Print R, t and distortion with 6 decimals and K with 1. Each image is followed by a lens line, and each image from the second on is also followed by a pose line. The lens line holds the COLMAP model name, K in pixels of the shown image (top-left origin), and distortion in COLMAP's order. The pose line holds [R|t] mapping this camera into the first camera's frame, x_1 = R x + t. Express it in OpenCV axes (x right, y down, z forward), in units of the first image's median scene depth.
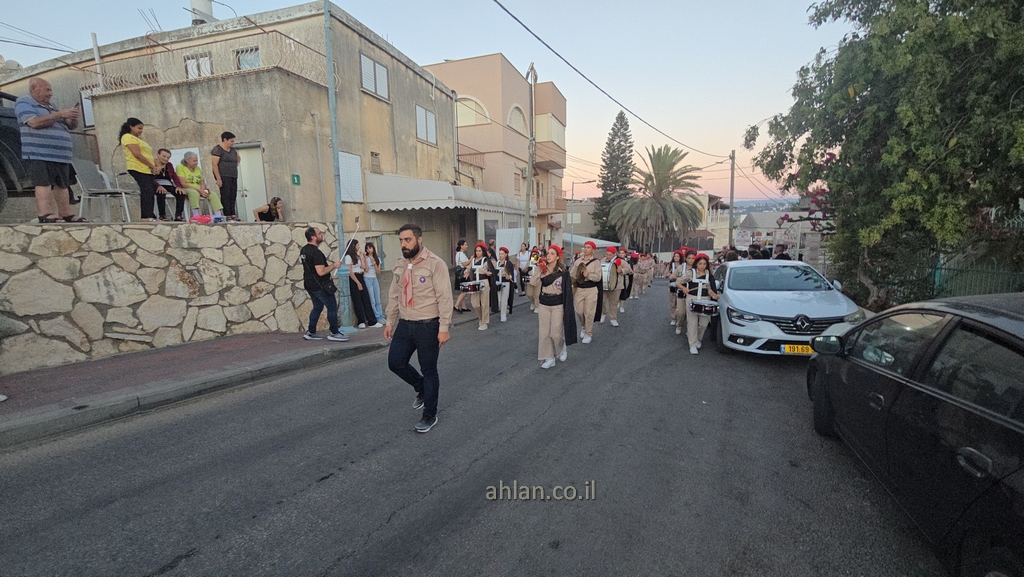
lens RADIAL K [[415.2, 0, 500.6], [0, 415.2, 290.1], [0, 0, 1]] dist [0.000715, -0.000319]
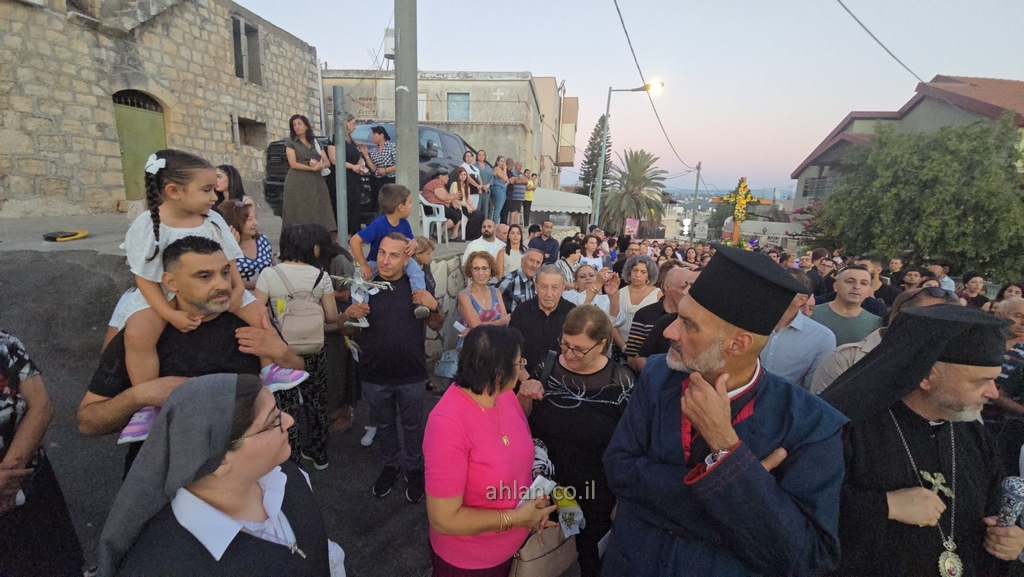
lens RADIAL K [[419.2, 0, 506.3], [0, 419.2, 288.1], [0, 0, 1]] dist [-0.000355, -0.000577]
pose [[0.982970, 0.024426, 0.182136, -0.190733], [-0.033524, 0.998330, 0.047038, 0.003345], [-0.180683, -0.052343, 0.982147, -0.128978]]
